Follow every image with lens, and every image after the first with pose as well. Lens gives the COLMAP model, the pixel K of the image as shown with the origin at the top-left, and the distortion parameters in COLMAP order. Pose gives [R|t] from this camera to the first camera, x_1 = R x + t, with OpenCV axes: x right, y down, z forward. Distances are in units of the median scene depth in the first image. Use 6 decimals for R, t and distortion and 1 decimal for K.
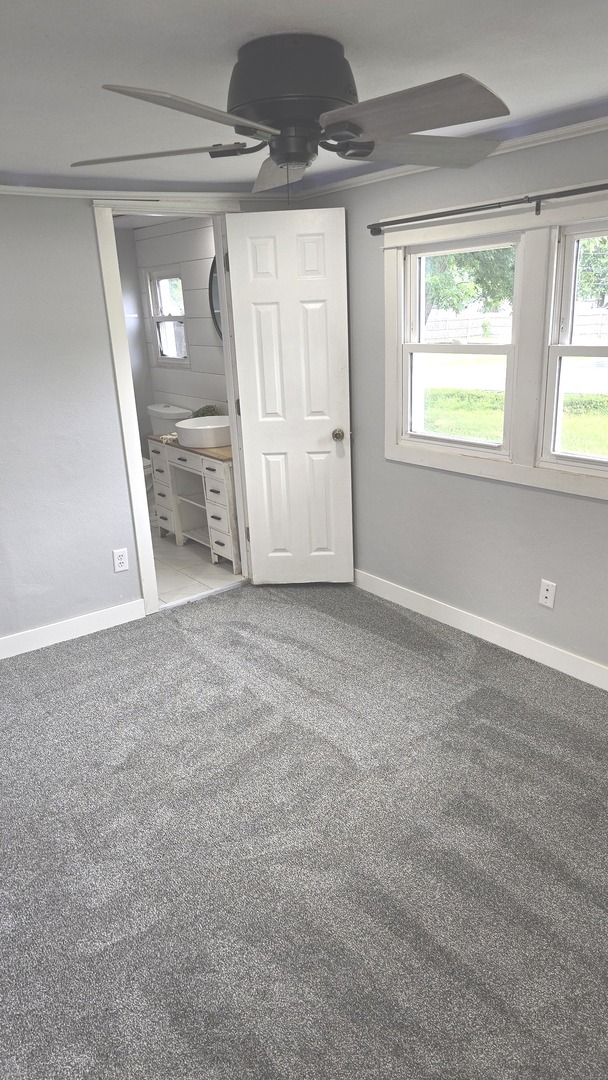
lens RADIAL K [[721.3, 0, 304.0], [0, 721.3, 540.0], [0, 0, 1]] dist [0.089511, -0.103720]
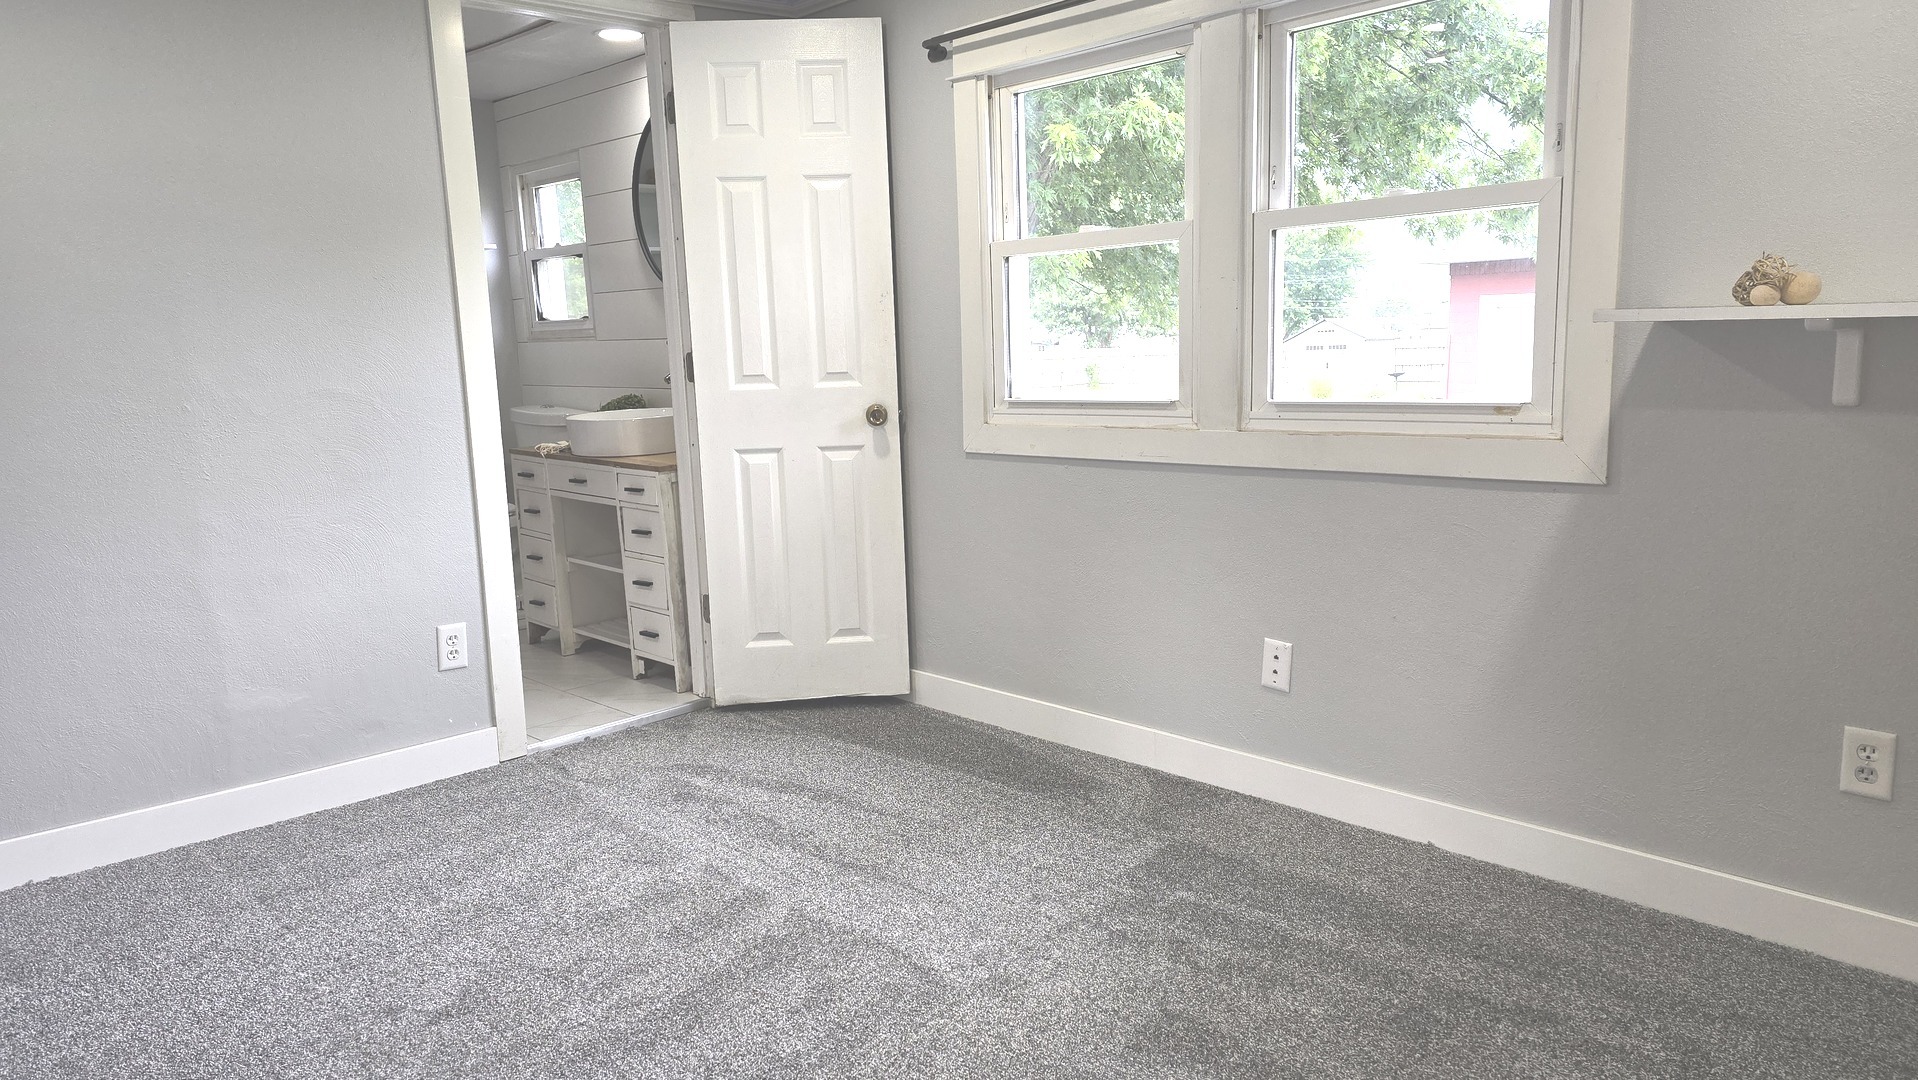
lens RADIAL K [[1280.9, 0, 936.2], [0, 1280.9, 534.5], [0, 0, 1]] dist [0.089511, -0.103720]
pose [[0.993099, -0.008043, 0.117002, -0.024813], [0.027314, 0.986073, -0.164056, 0.117199], [-0.114053, 0.166119, 0.979488, 0.070056]]
